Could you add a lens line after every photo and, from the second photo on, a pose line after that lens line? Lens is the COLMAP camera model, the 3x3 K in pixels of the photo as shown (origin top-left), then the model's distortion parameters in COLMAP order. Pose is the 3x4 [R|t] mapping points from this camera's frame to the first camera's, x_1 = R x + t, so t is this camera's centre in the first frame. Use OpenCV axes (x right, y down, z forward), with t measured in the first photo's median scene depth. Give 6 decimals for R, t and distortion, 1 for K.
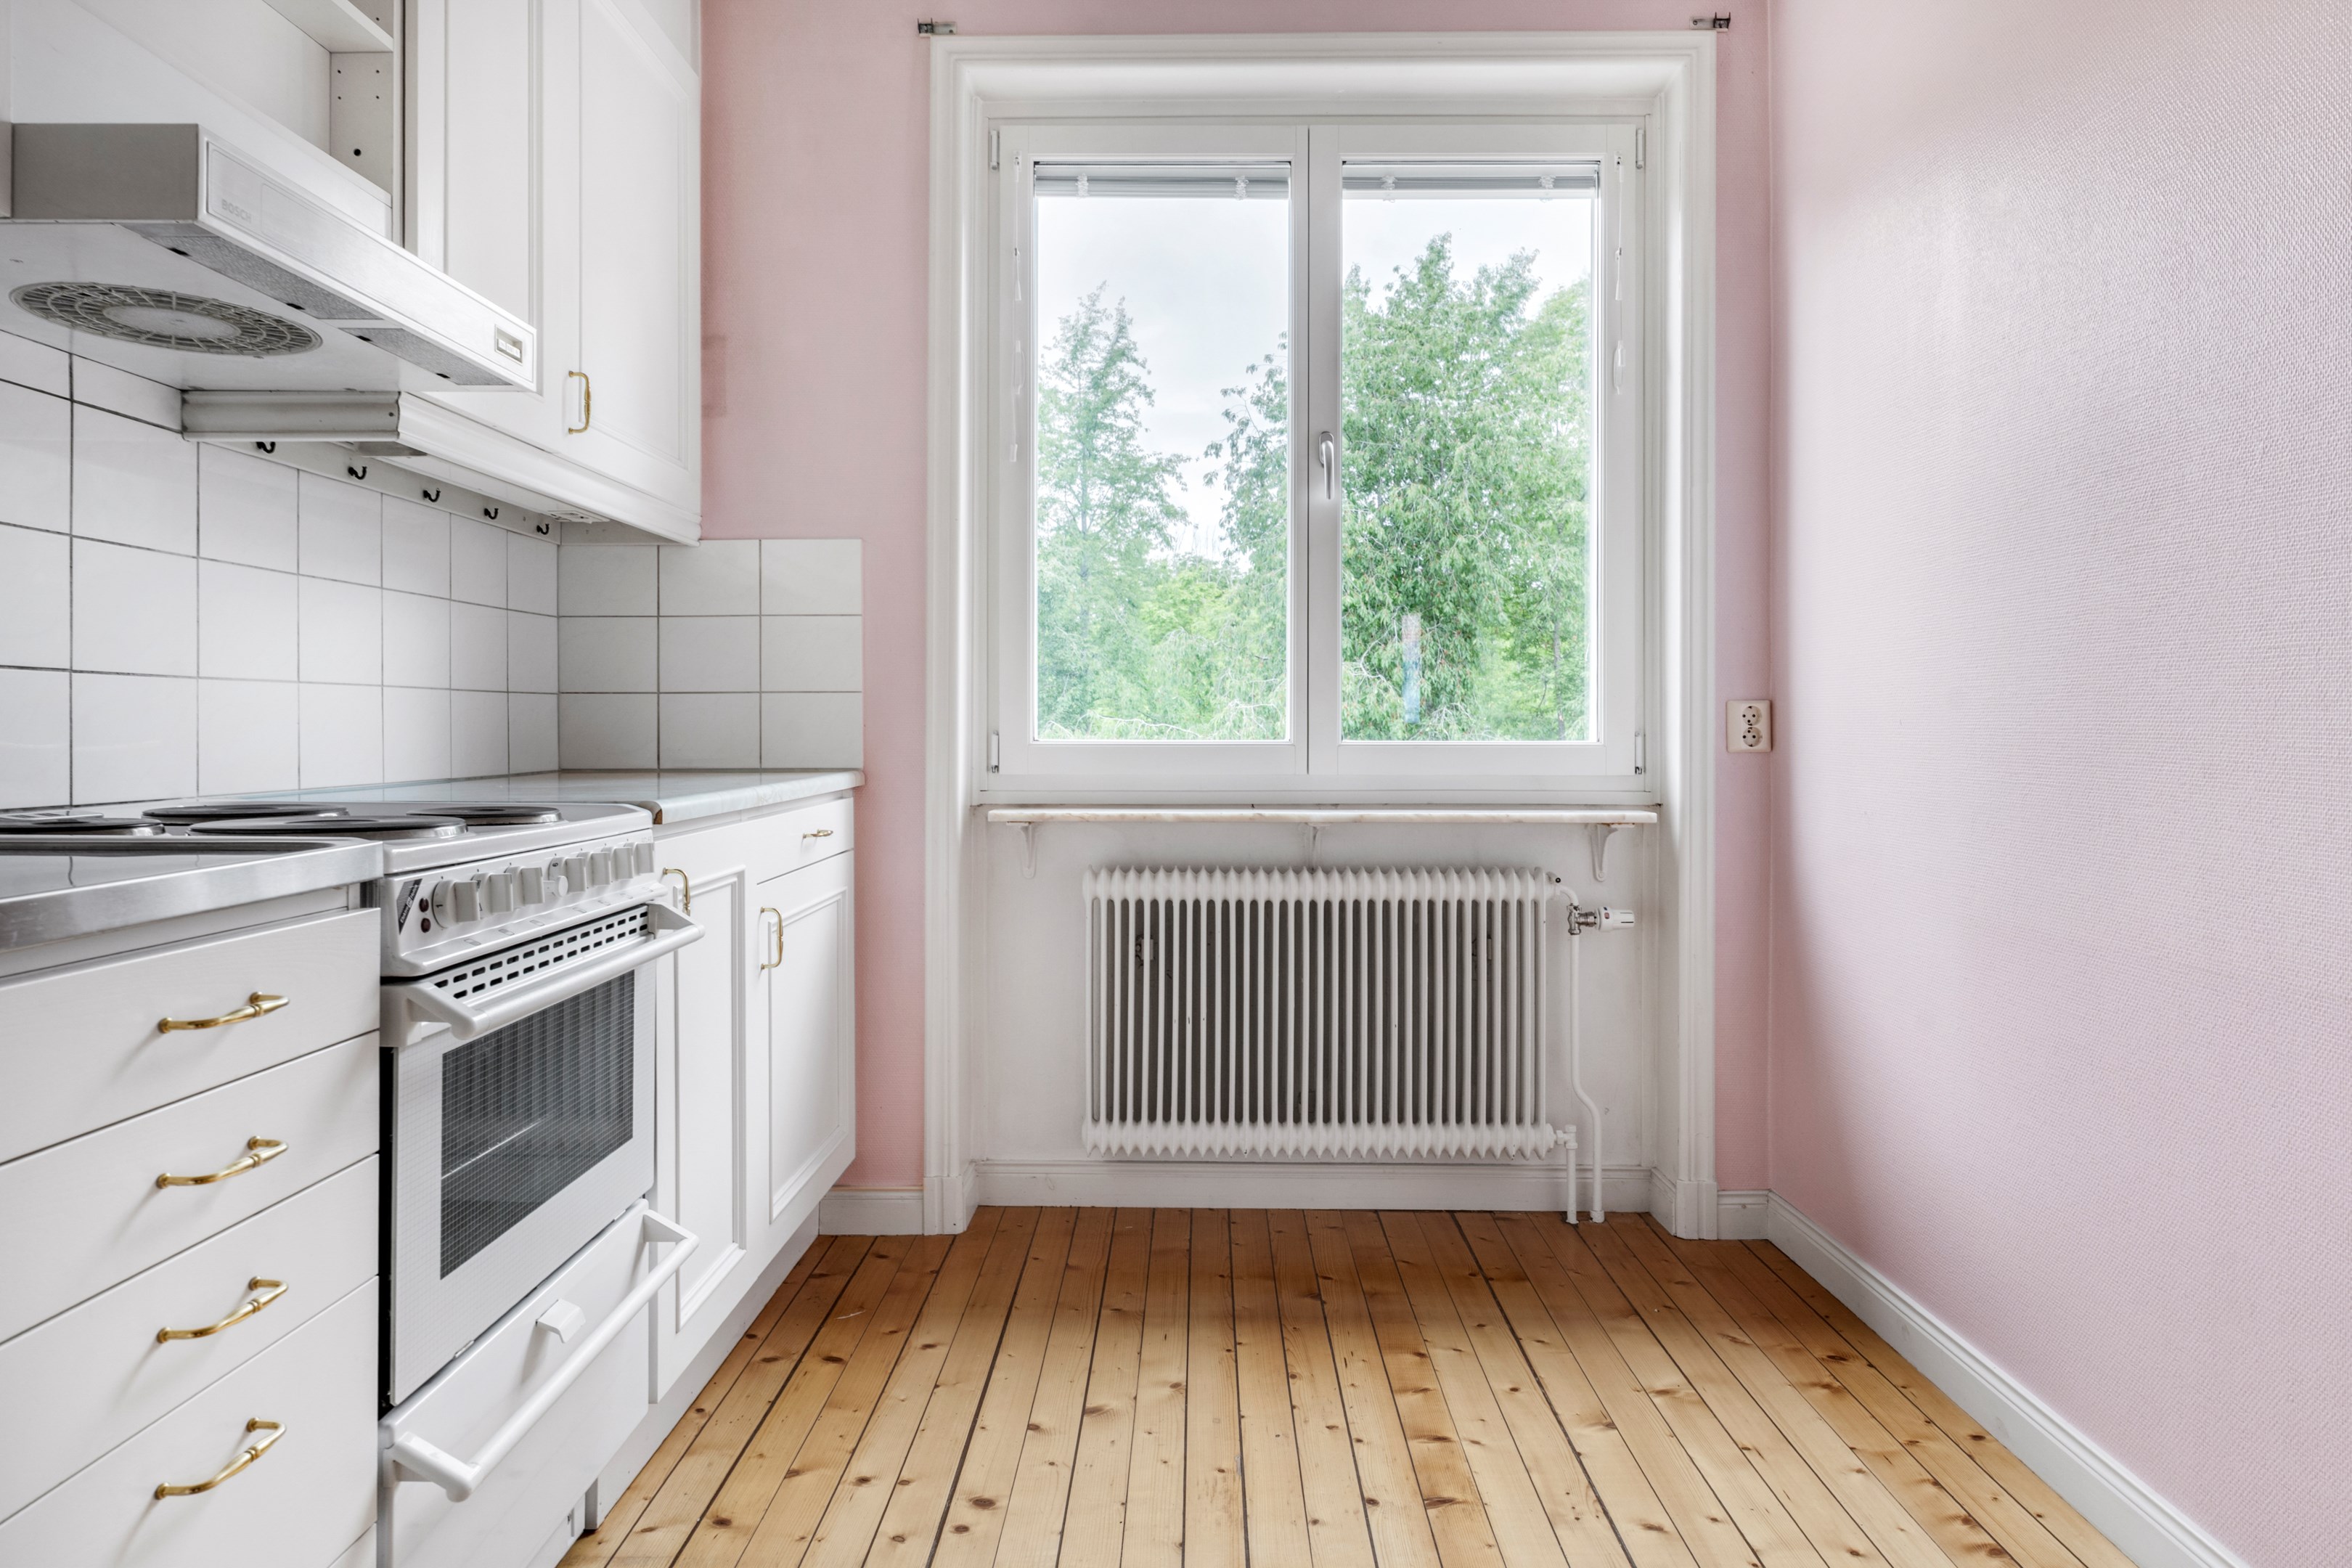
lens RADIAL K [[1458.2, 0, 1200.3], [0, 1458.2, 720.6], [0, 0, 1]] dist [0.004925, 0.002315]
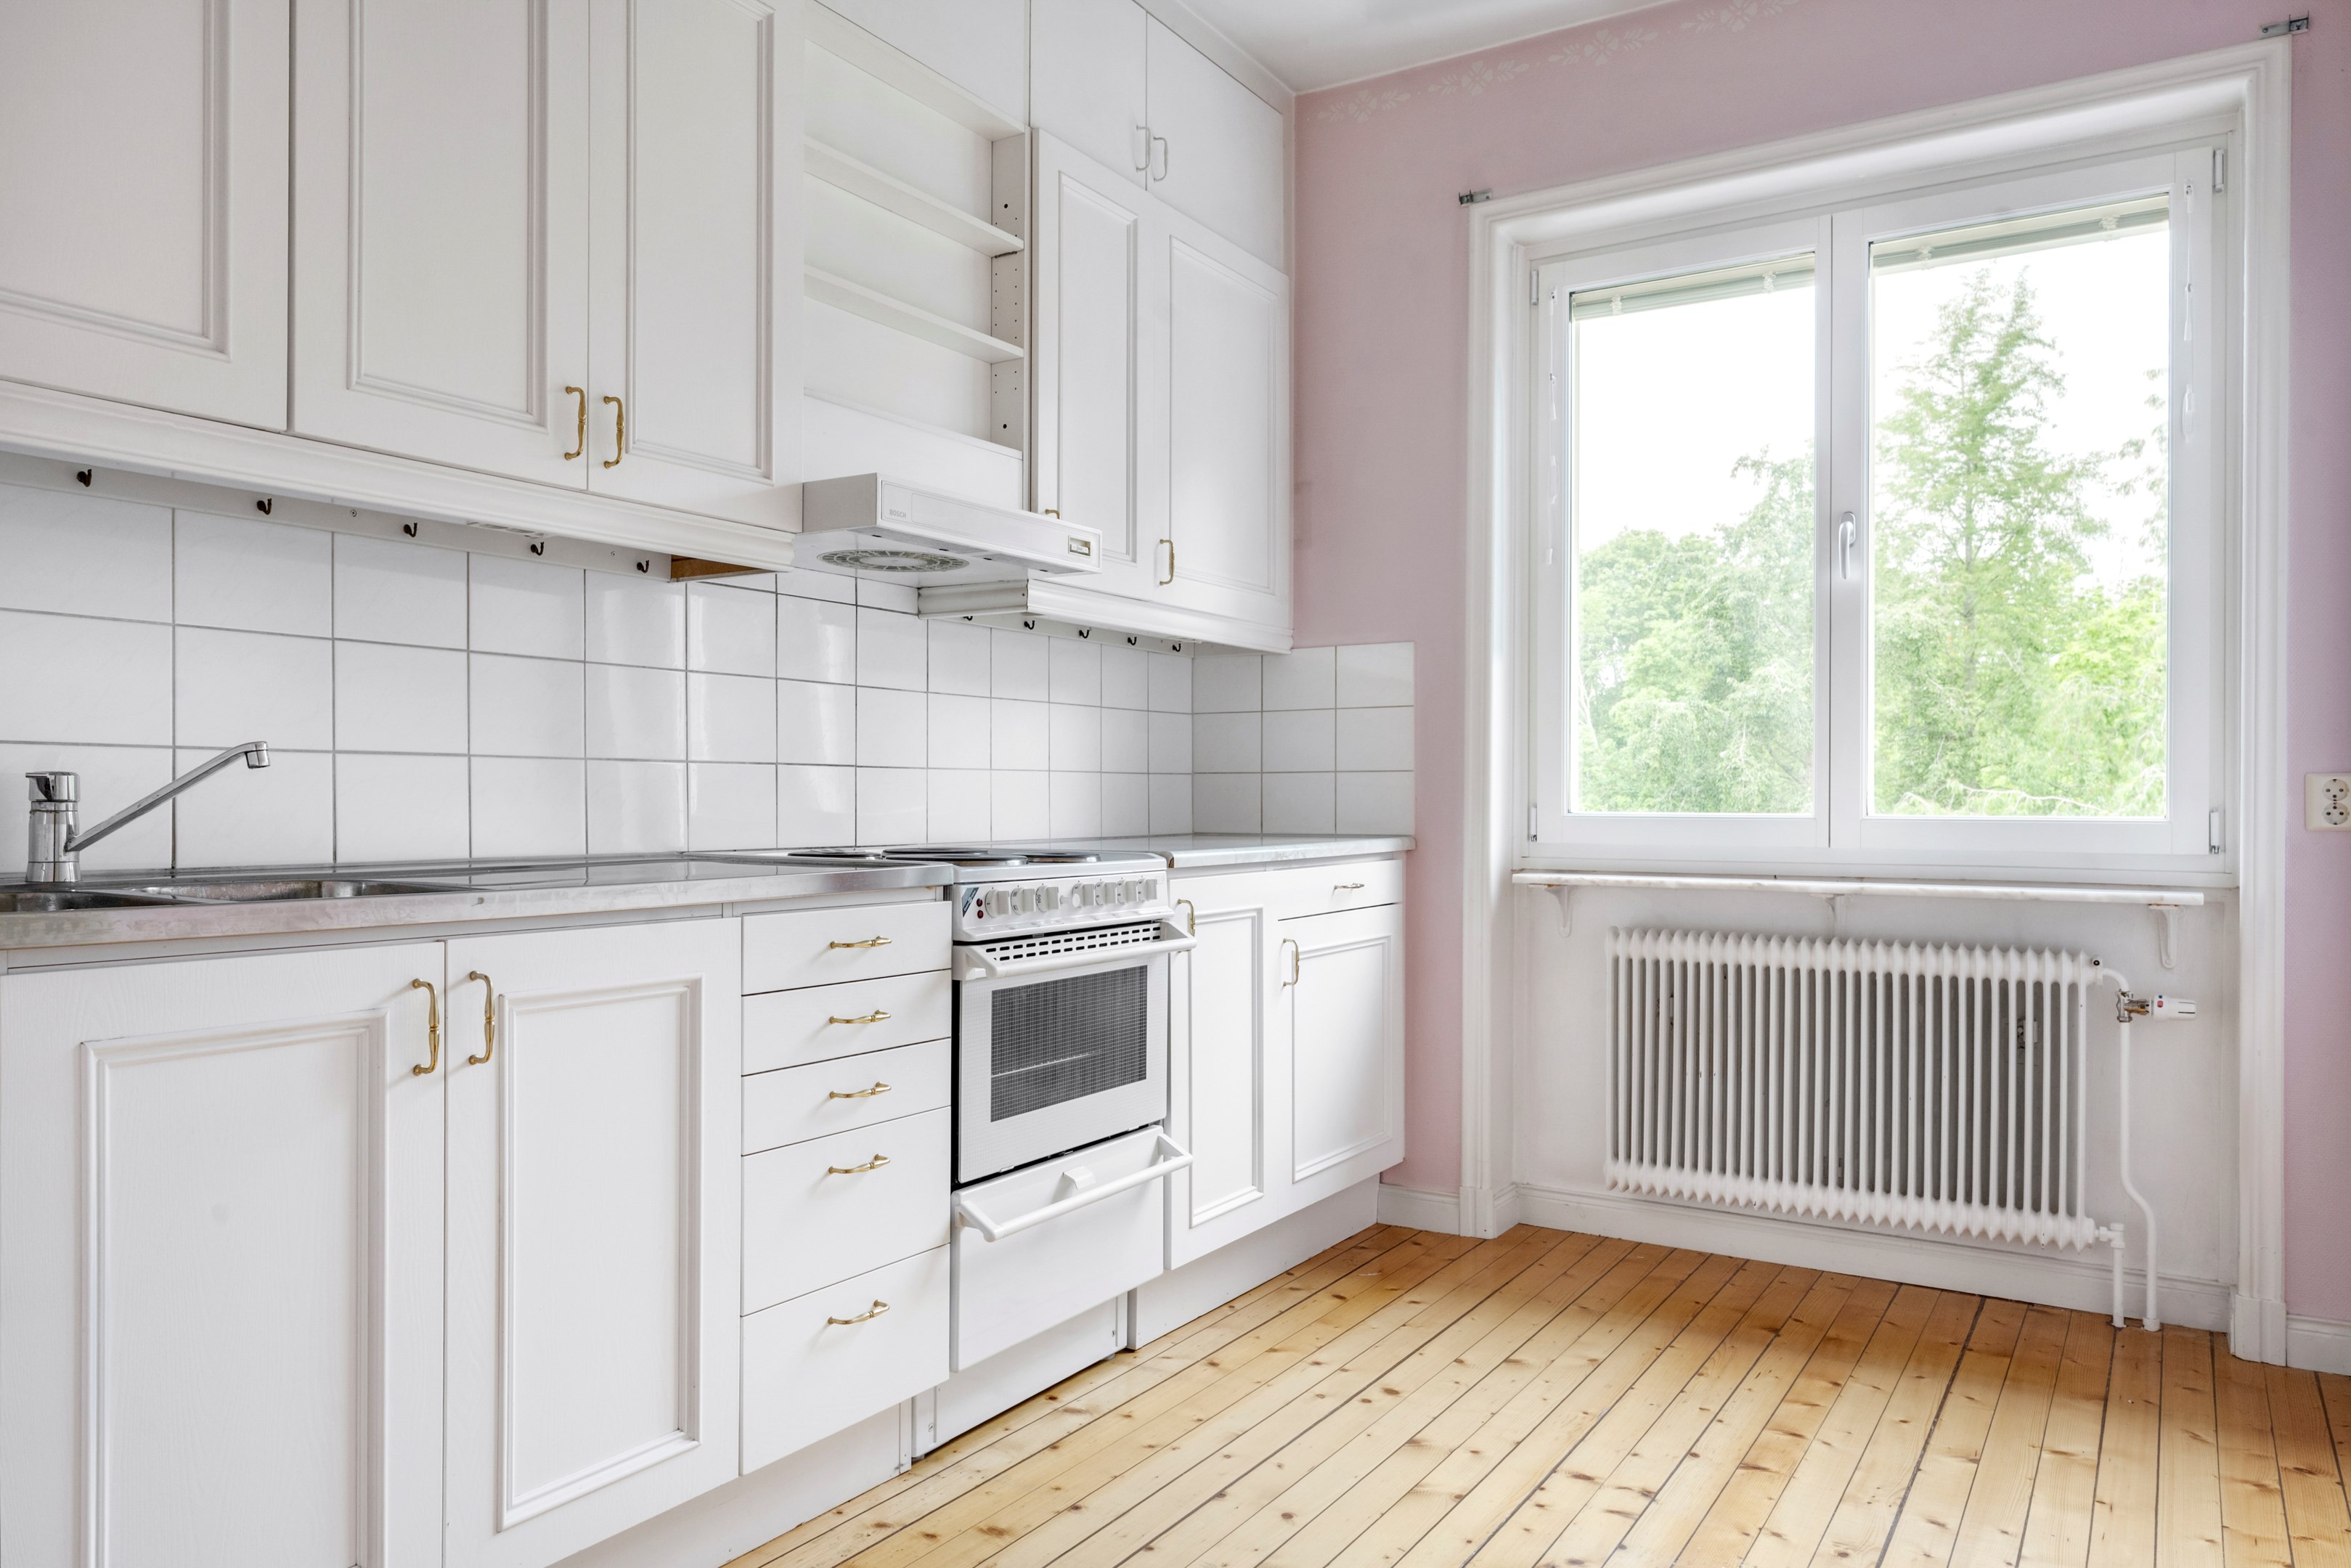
lens RADIAL K [[1642.7, 0, 1175.5], [0, 1642.7, 786.8], [0, 0, 1]] dist [0.018964, -0.012018]
pose [[0.851645, -0.002062, -0.524115, 0.303057], [0.000437, 0.999995, -0.003224, -0.002325], [0.524118, 0.002517, 0.851642, -0.237703]]
